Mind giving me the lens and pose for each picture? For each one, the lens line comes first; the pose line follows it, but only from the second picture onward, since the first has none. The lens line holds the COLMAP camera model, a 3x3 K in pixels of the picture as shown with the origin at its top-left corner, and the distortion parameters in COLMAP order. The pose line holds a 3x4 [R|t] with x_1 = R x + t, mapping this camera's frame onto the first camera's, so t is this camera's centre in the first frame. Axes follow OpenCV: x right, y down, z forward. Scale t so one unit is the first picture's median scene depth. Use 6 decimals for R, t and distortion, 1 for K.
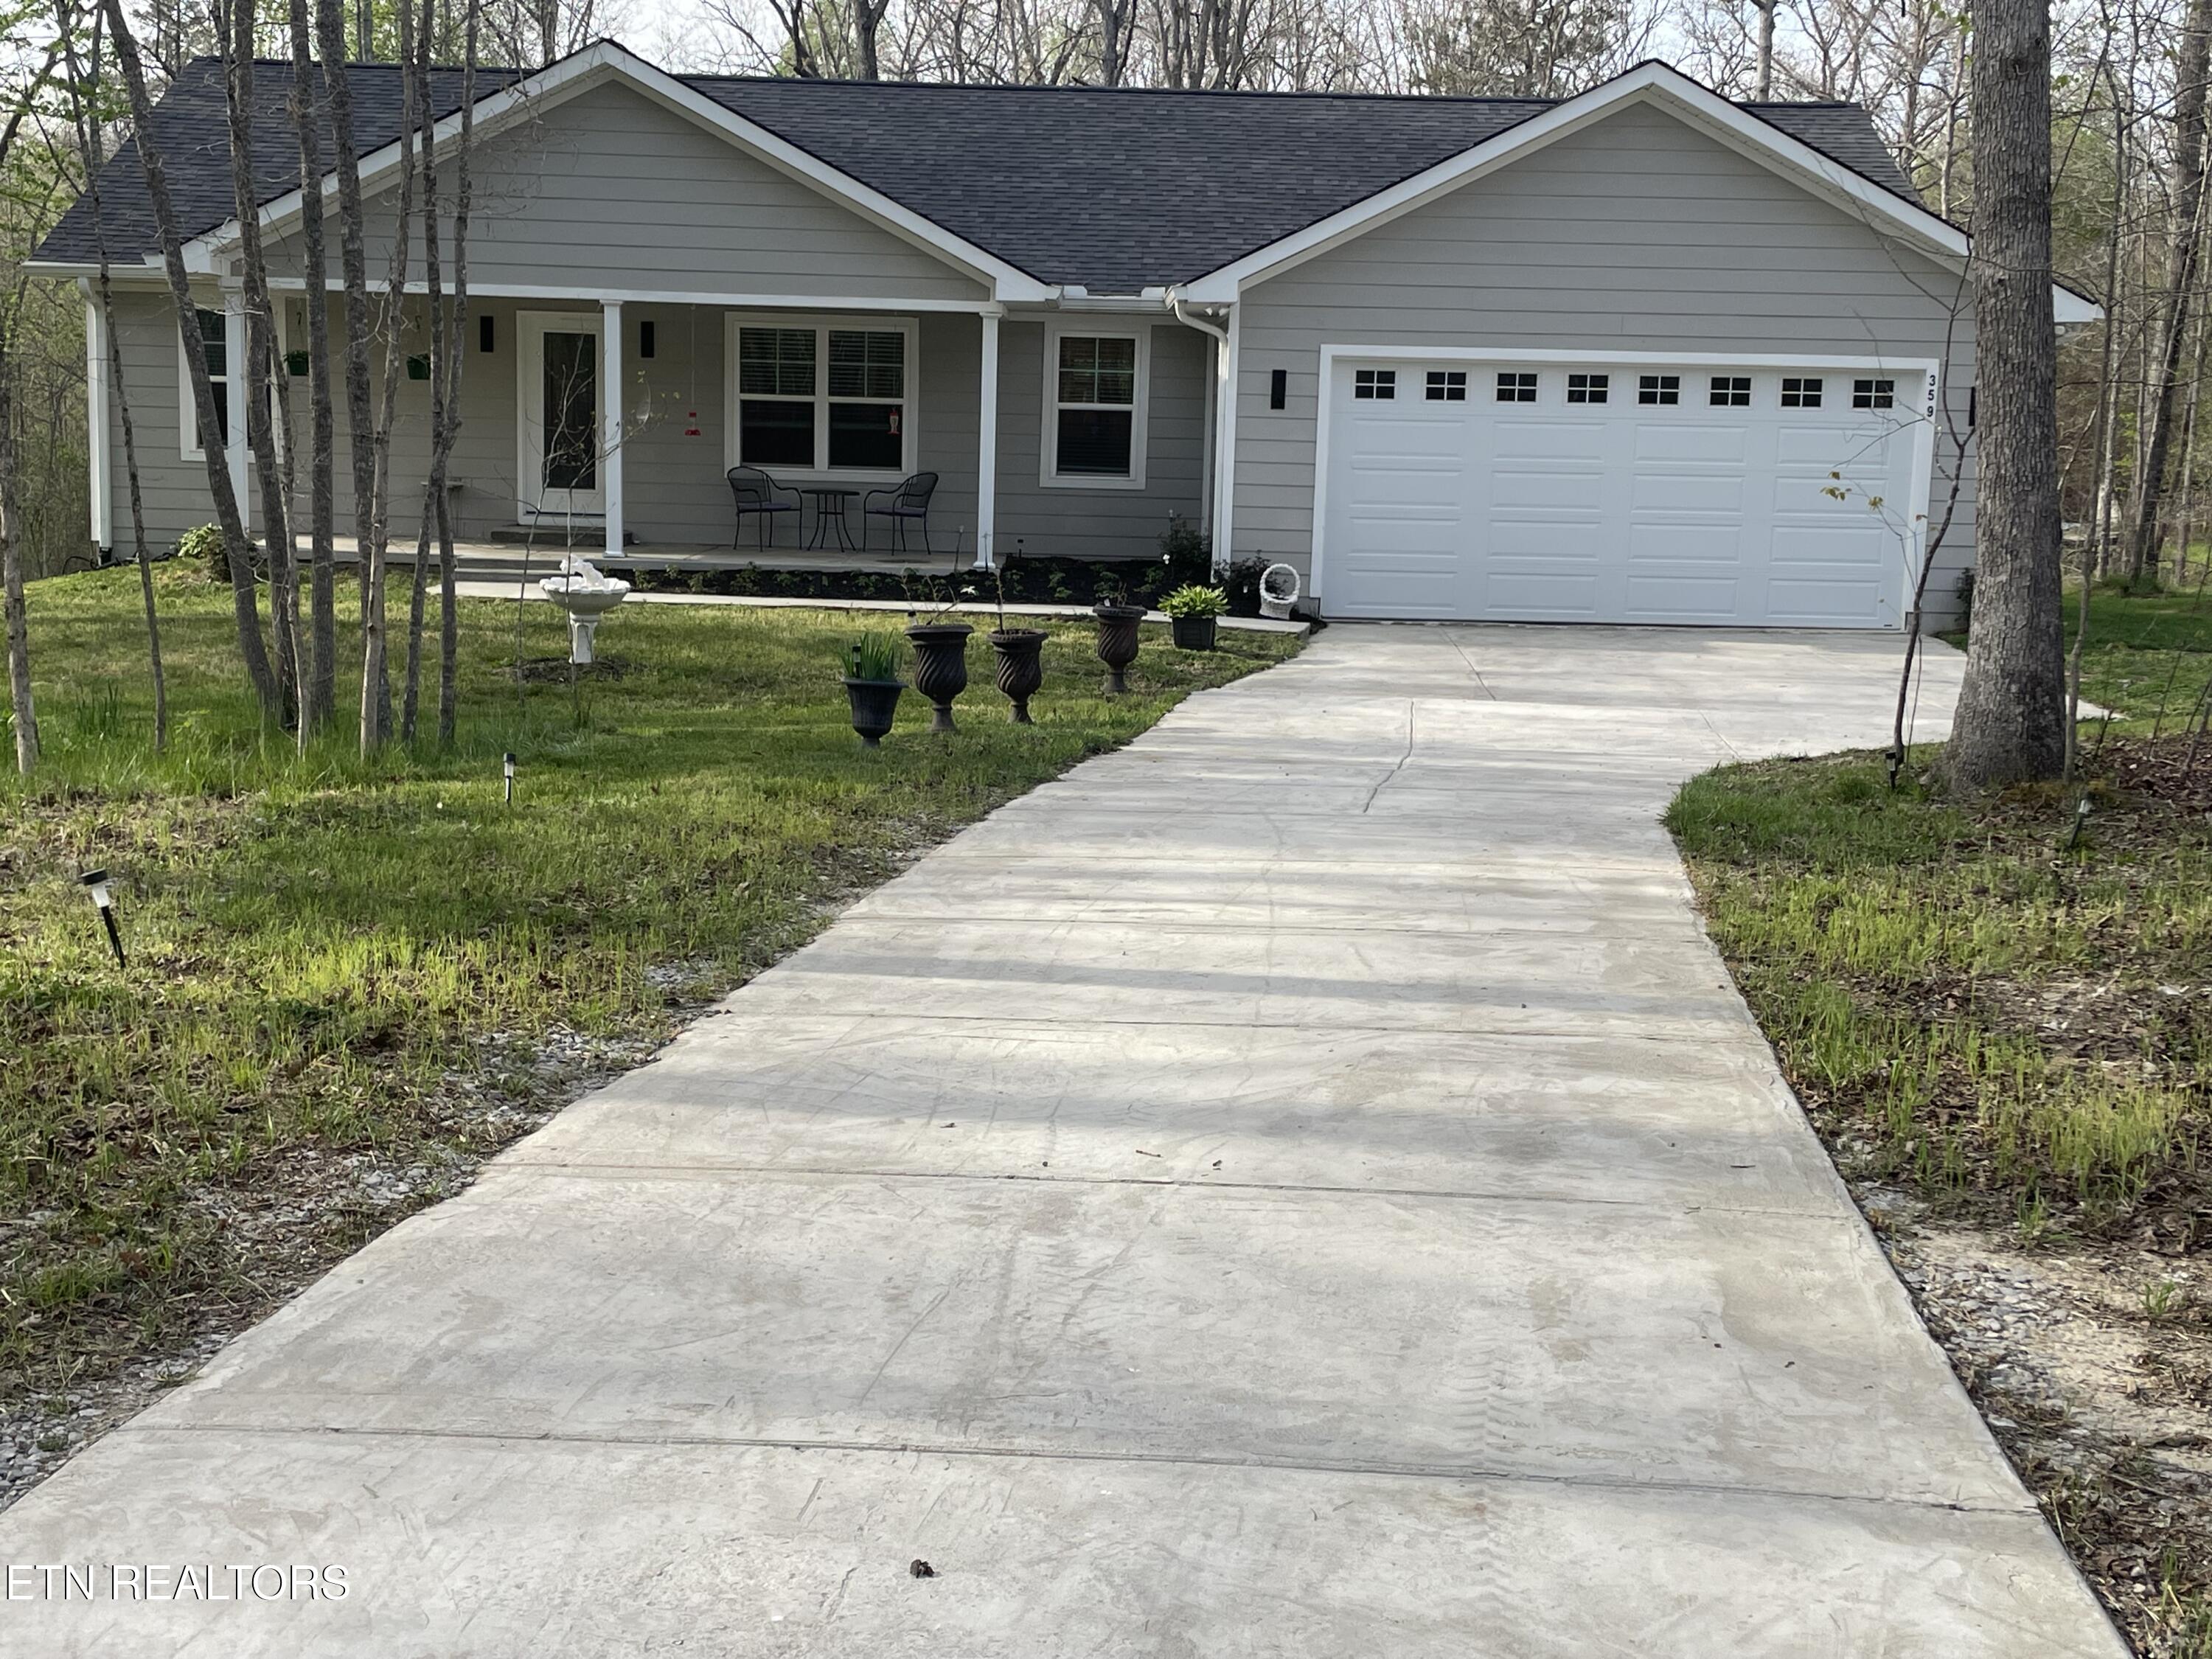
lens RADIAL K [[2665.2, 0, 1085.2], [0, 2665.2, 851.9], [0, 0, 1]] dist [0.075960, 0.000000]
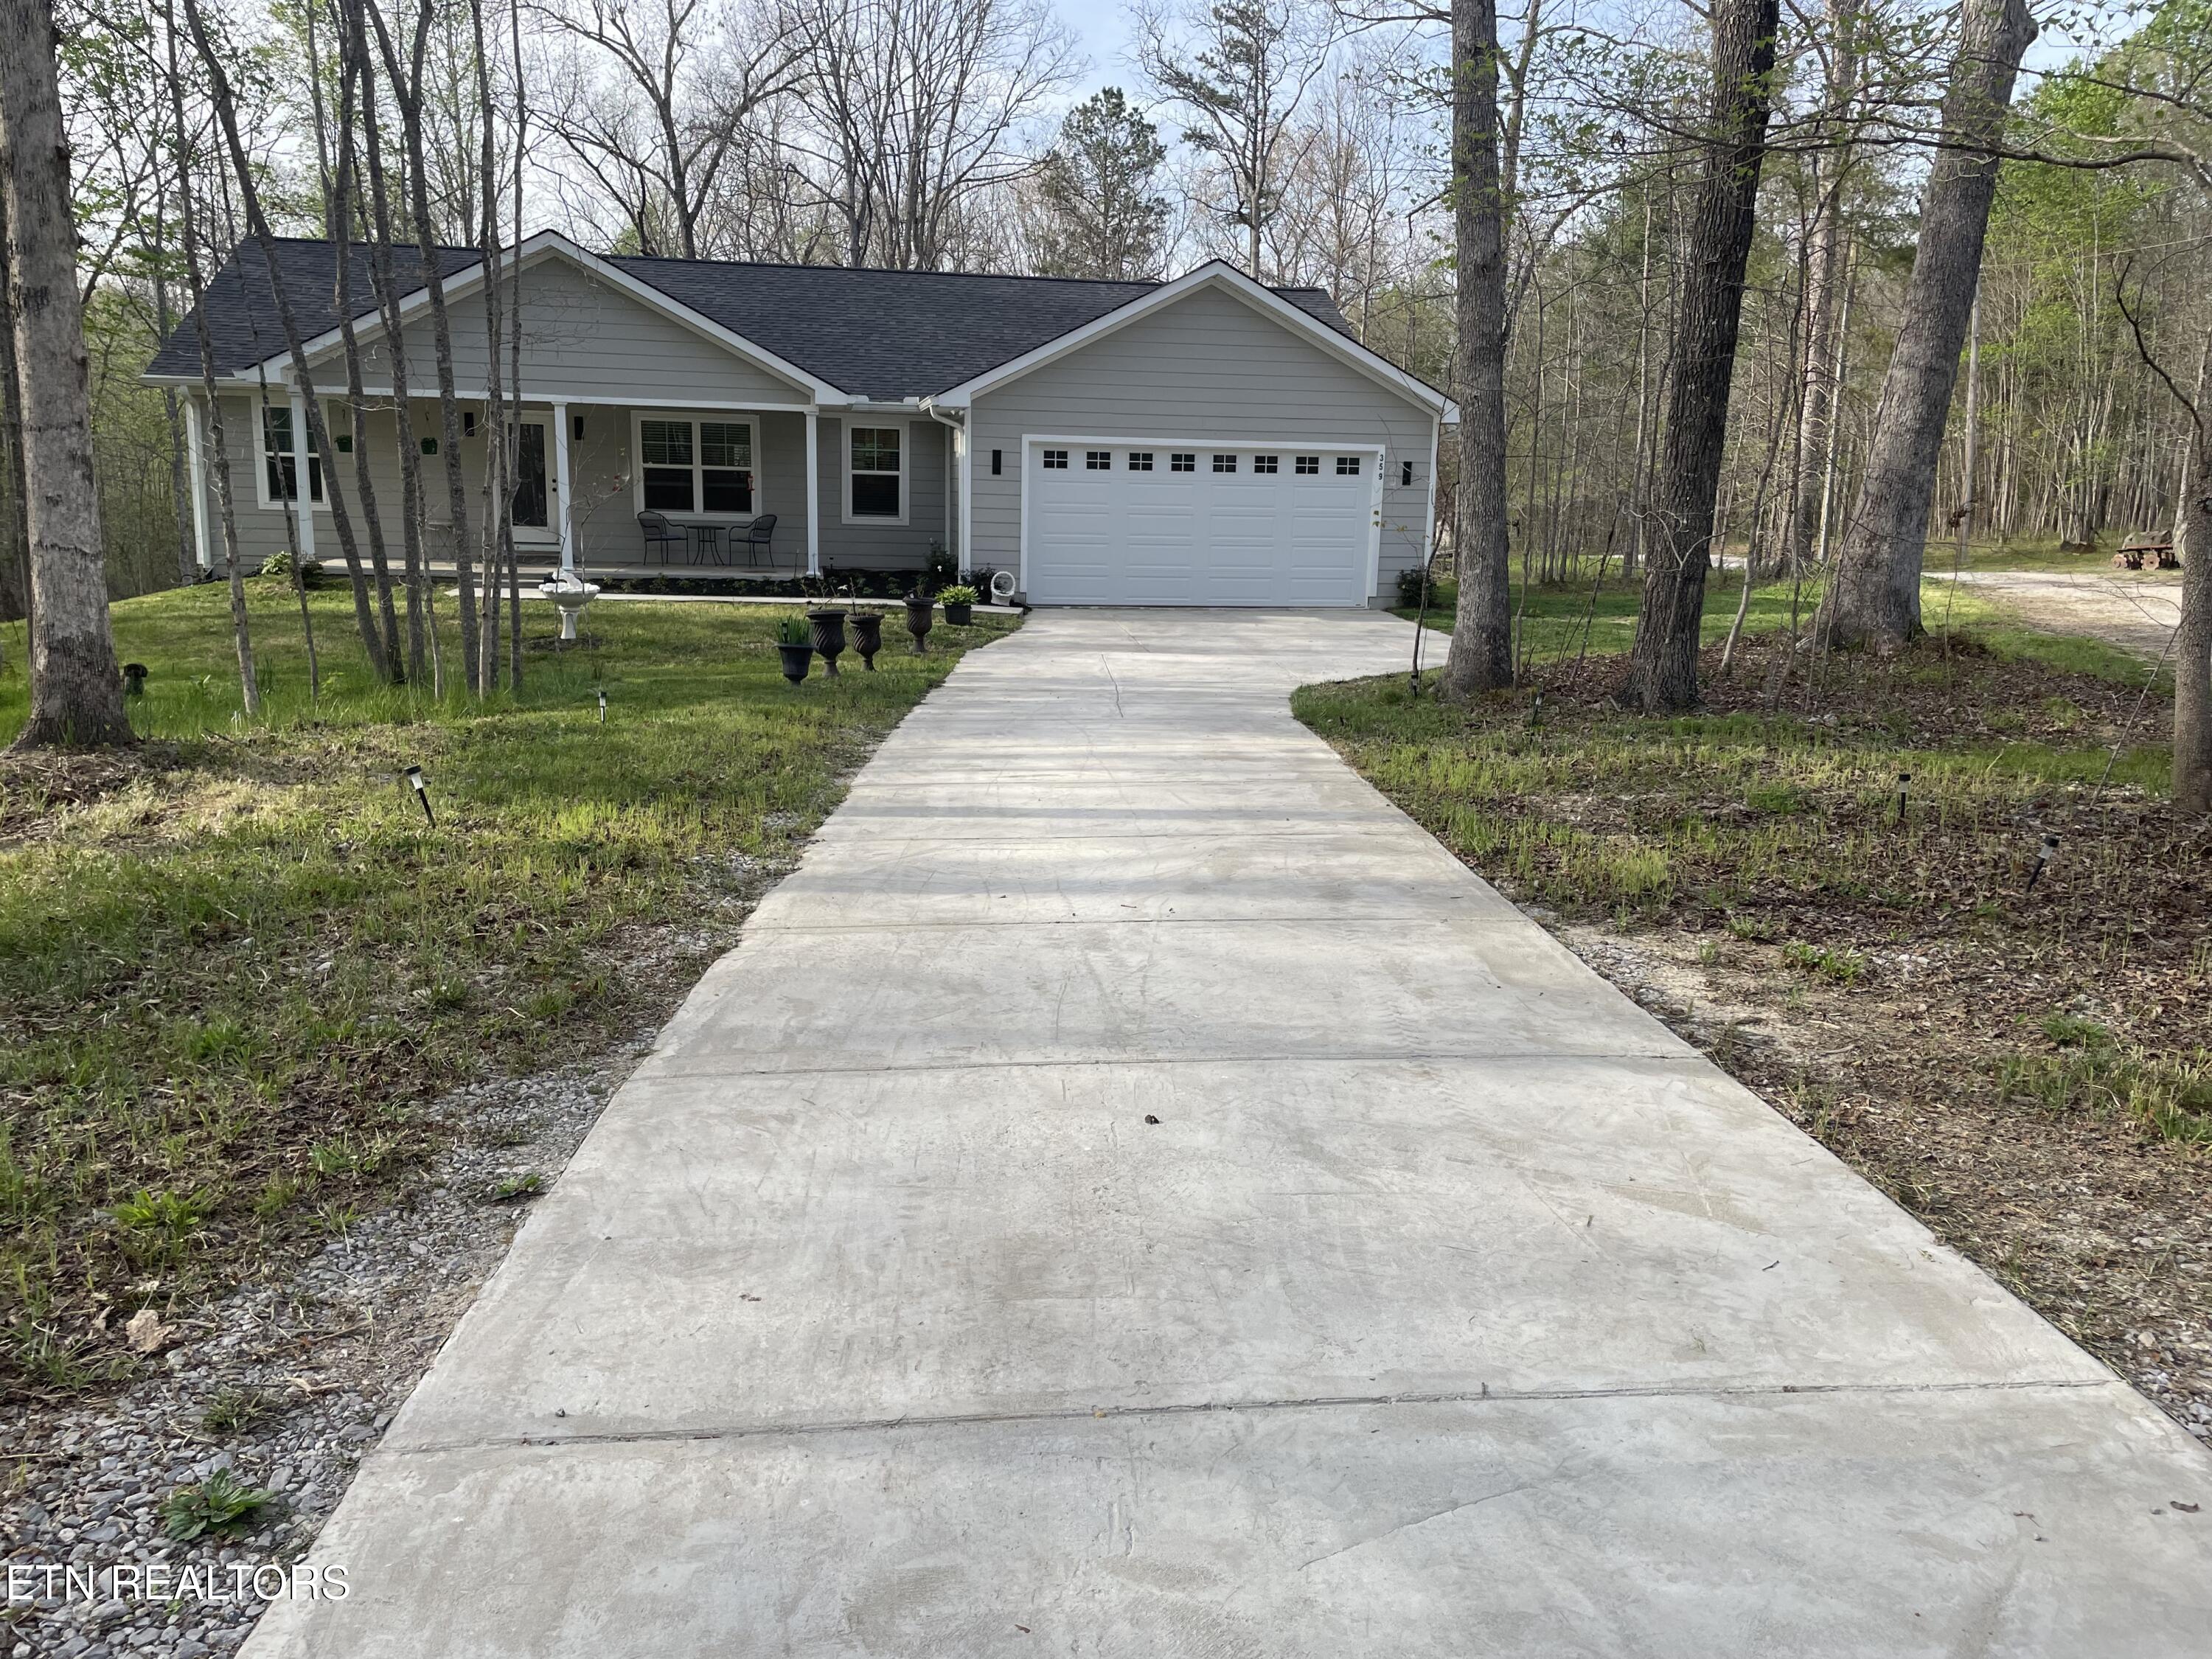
lens RADIAL K [[1662.6, 0, 1105.8], [0, 1662.6, 829.0], [0, 0, 1]] dist [0.078292, -0.061333]
pose [[0.985365, -0.037593, 0.166261, -0.039015], [0.030256, 0.998462, 0.046448, 0.003086], [-0.167752, -0.040738, 0.984987, -0.011821]]
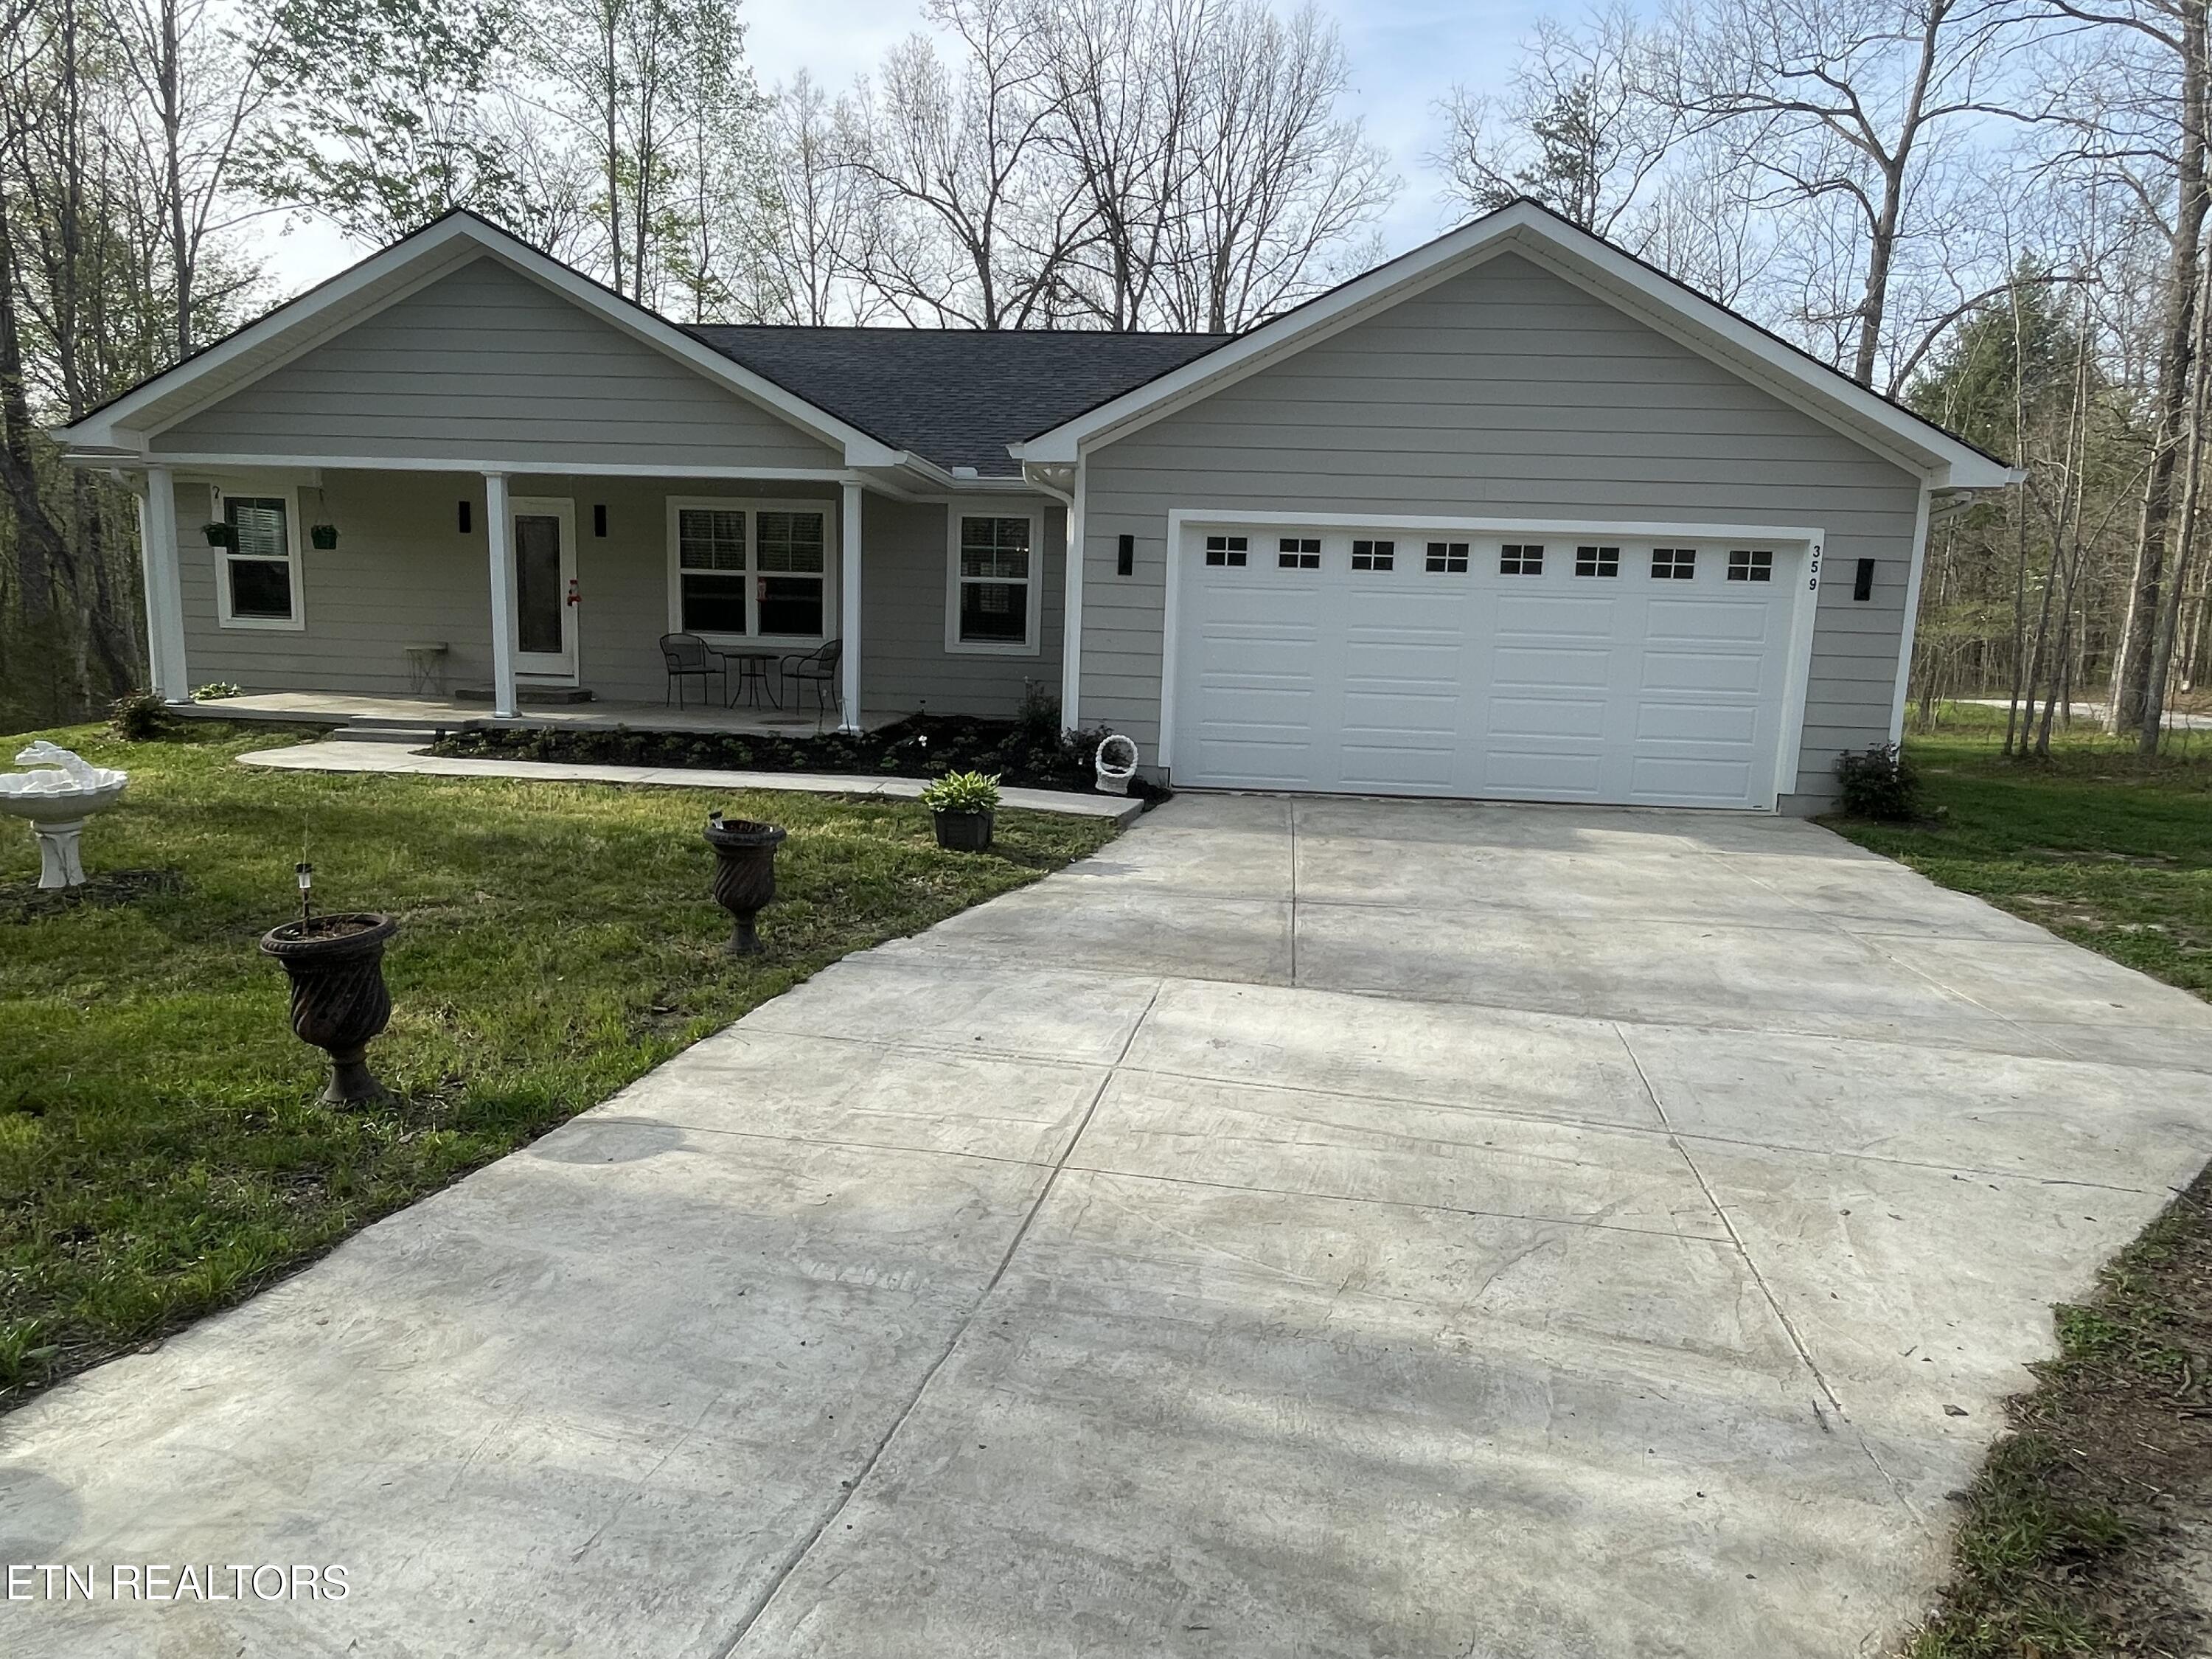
lens RADIAL K [[1270.5, 0, 1105.8], [0, 1270.5, 826.6], [0, 0, 1]] dist [-0.012907, 0.000572]
pose [[0.996783, 0.019227, -0.077805, 0.105098], [-0.019297, 0.999814, -0.000157, -0.075352], [0.077788, 0.001657, 0.996969, 0.548865]]
